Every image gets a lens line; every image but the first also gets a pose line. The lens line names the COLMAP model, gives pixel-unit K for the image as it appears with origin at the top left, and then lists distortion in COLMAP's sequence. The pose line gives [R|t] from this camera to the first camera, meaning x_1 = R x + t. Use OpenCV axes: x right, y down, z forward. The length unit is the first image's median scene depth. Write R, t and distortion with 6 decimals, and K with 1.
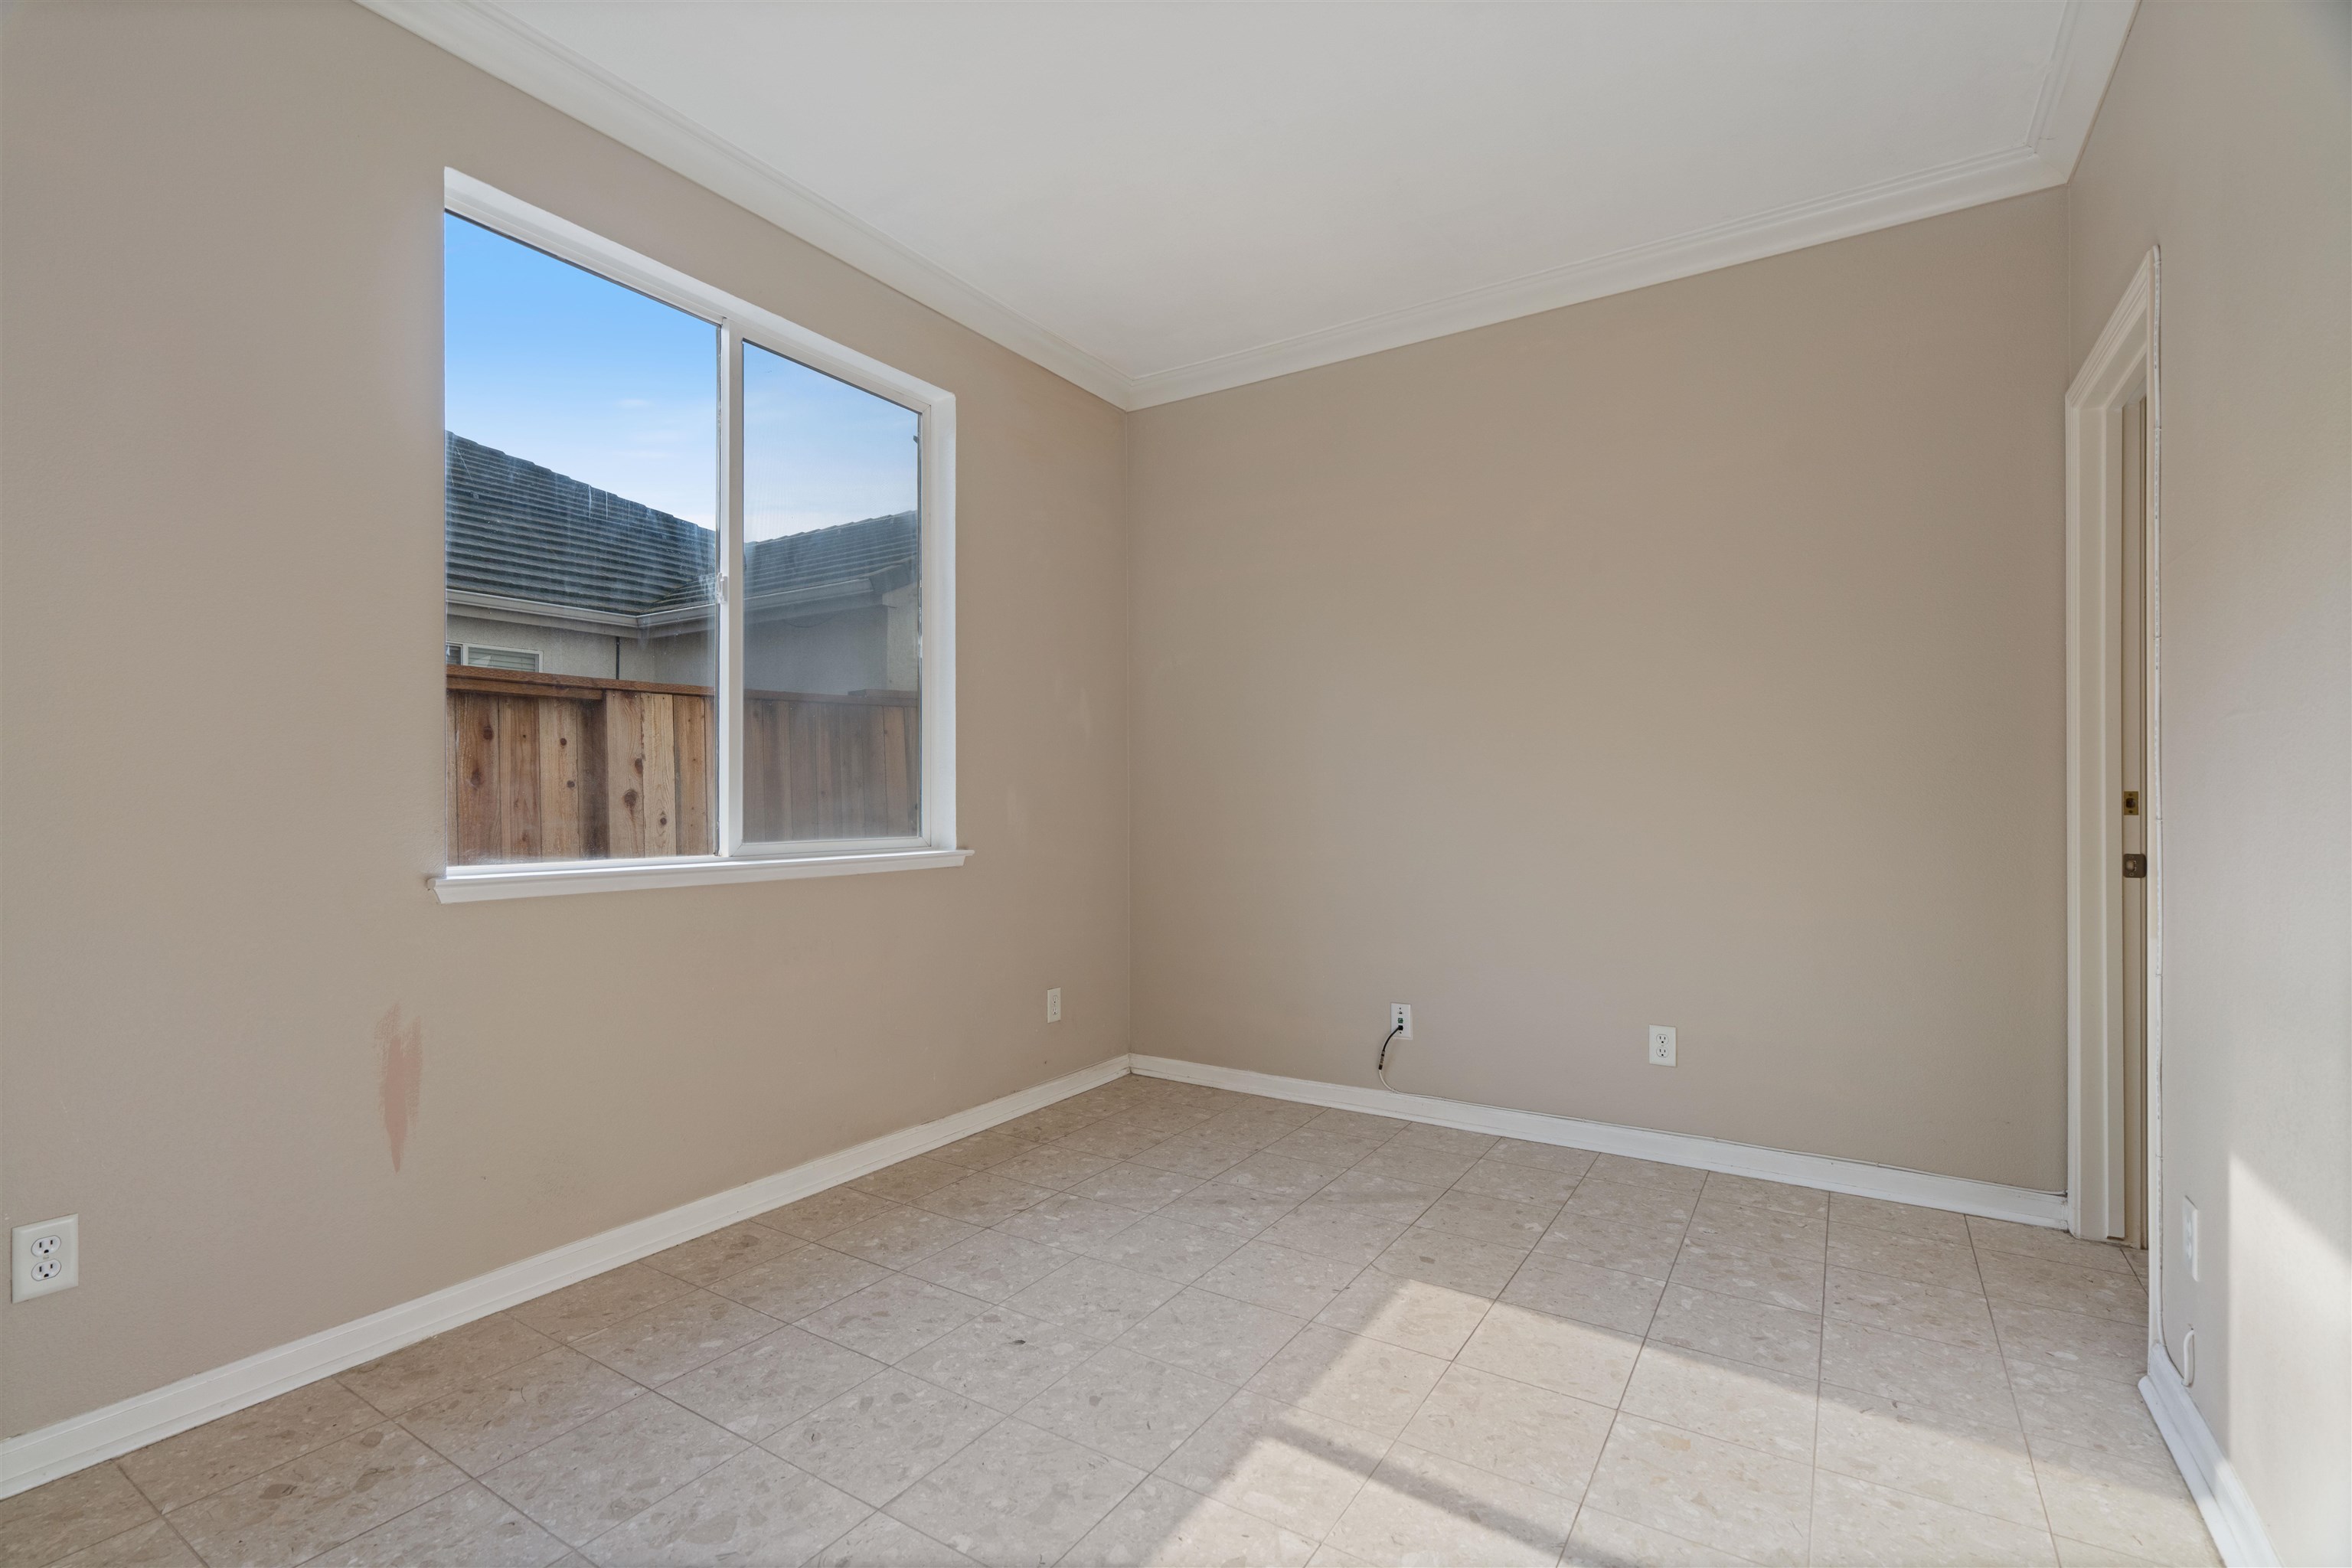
lens RADIAL K [[1061.7, 0, 1171.0], [0, 1061.7, 794.4], [0, 0, 1]] dist [-0.005253, 0.000743]
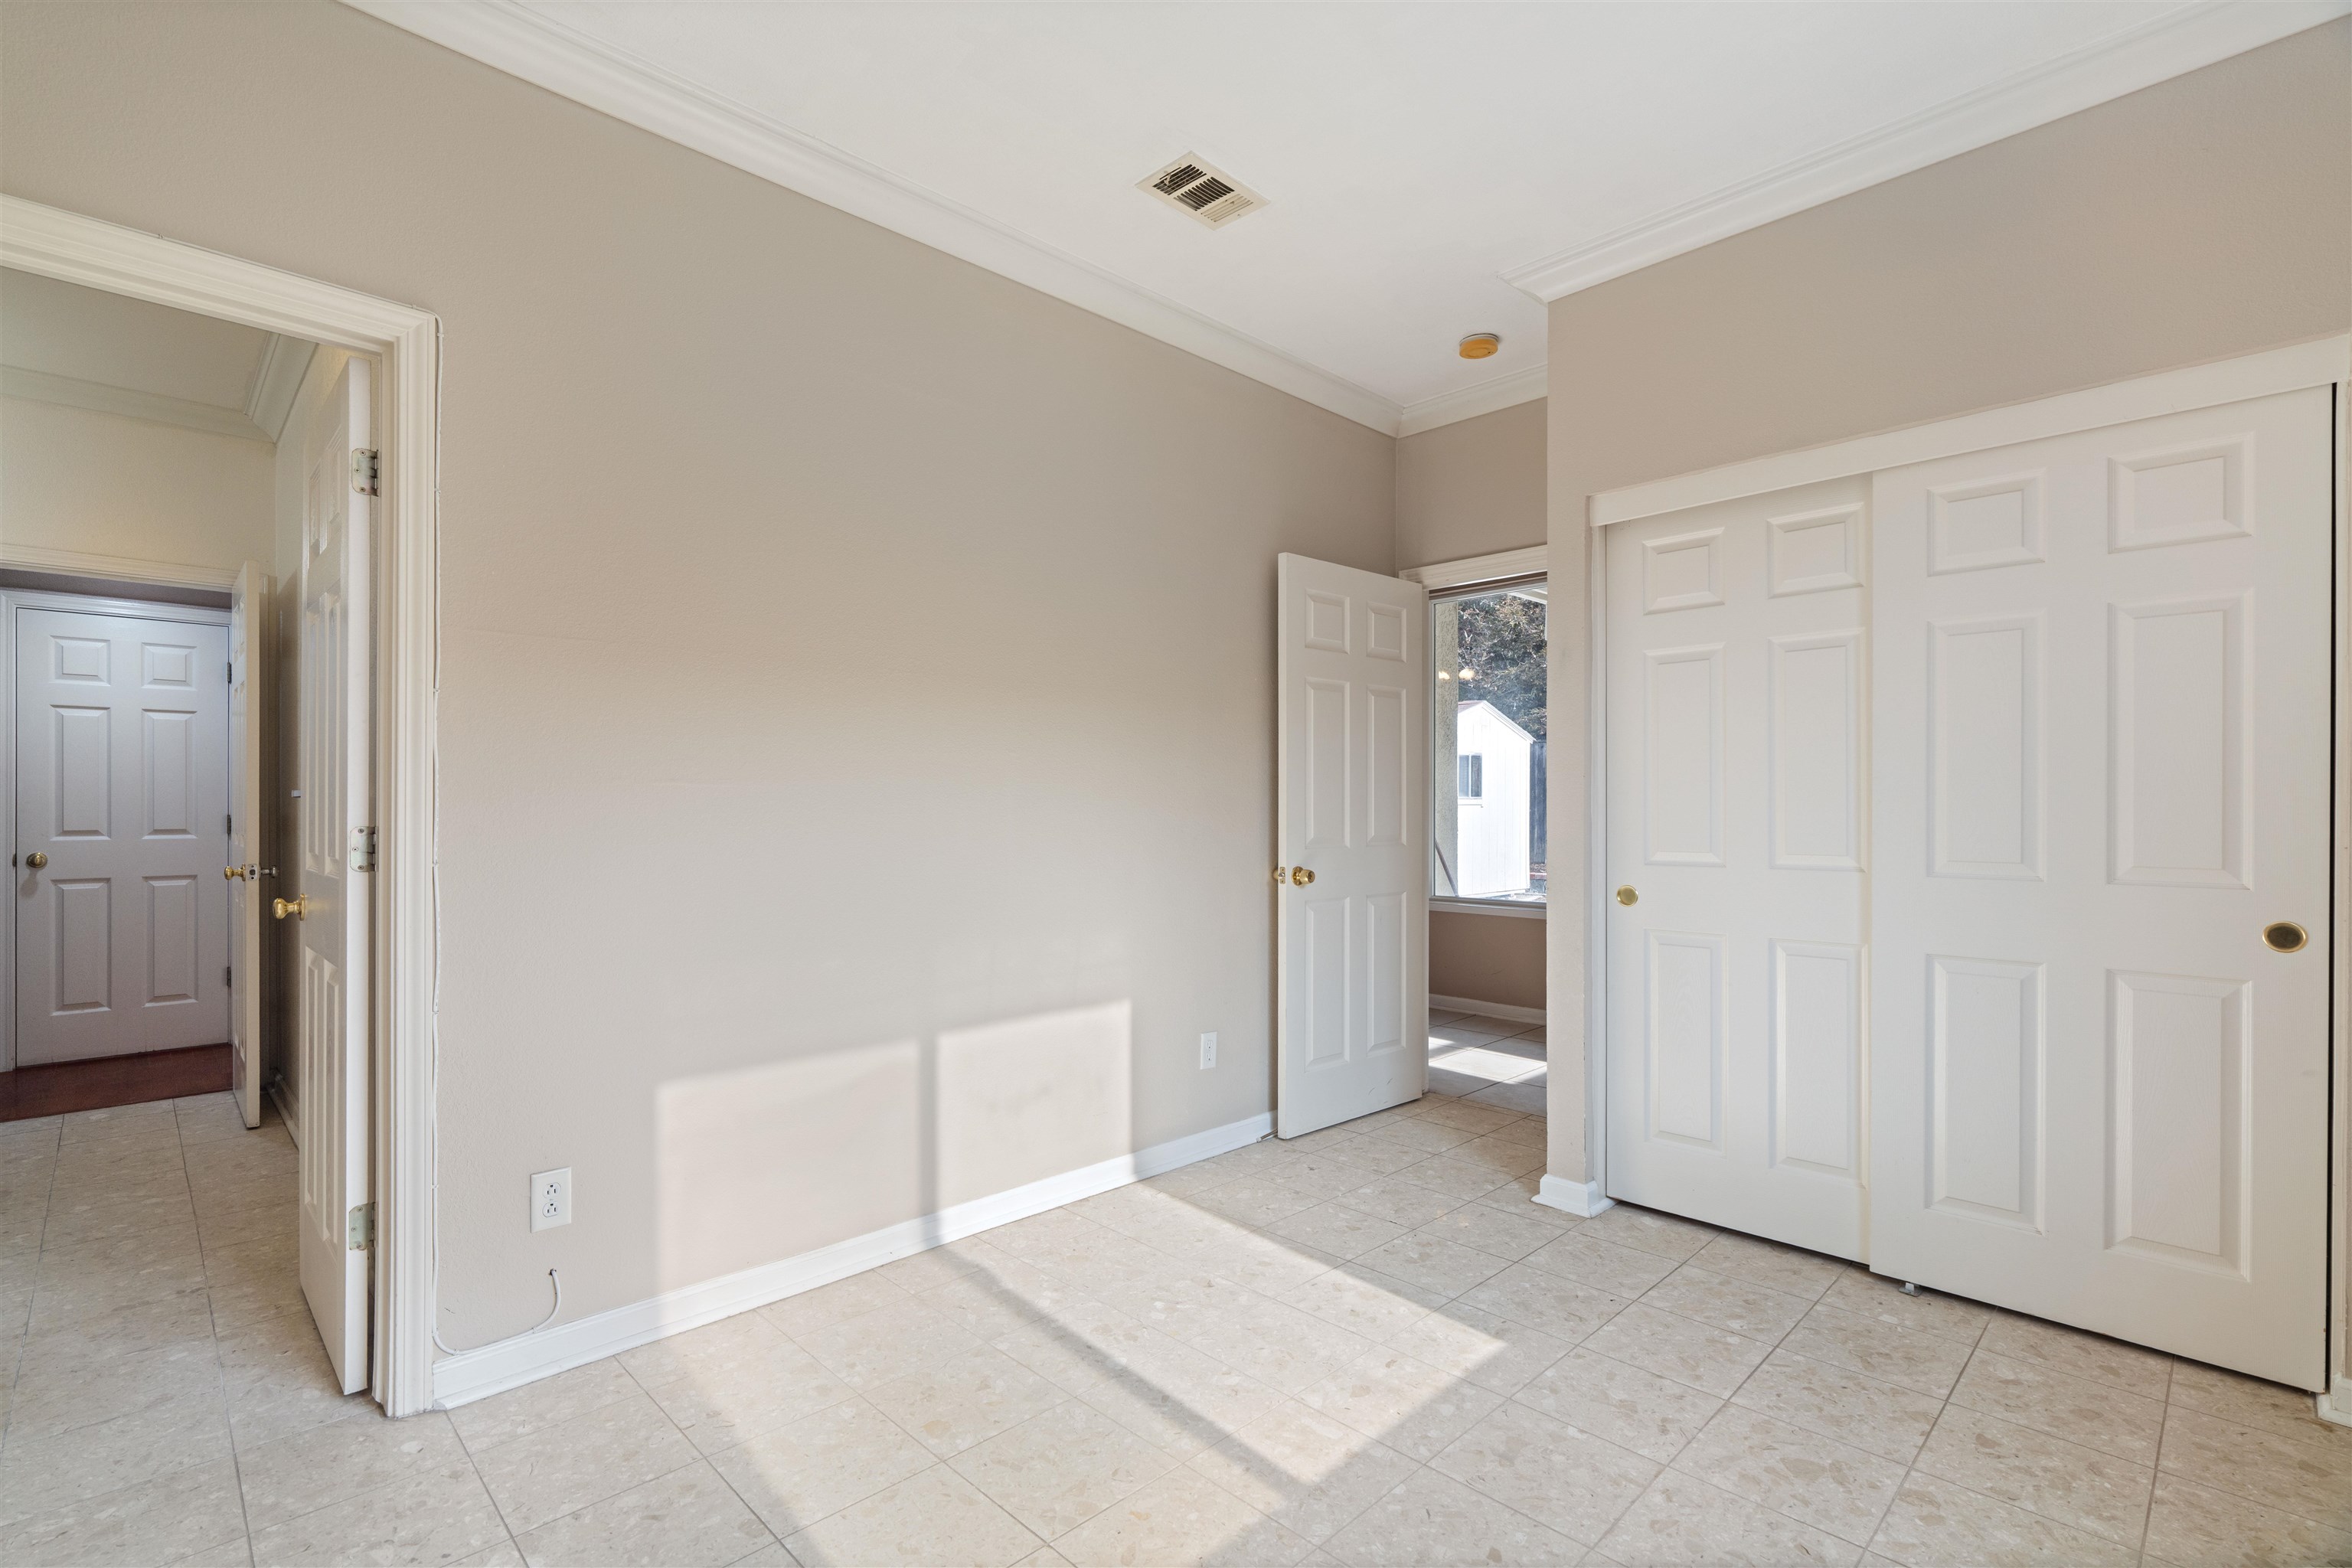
lens RADIAL K [[1061.7, 0, 1171.0], [0, 1061.7, 794.4], [0, 0, 1]] dist [-0.005253, 0.000743]
pose [[-0.973701, 0.002283, 0.227818, -0.015005], [-0.001118, 0.999890, -0.014797, -0.031456], [-0.227826, -0.014662, -0.973591, 2.080065]]
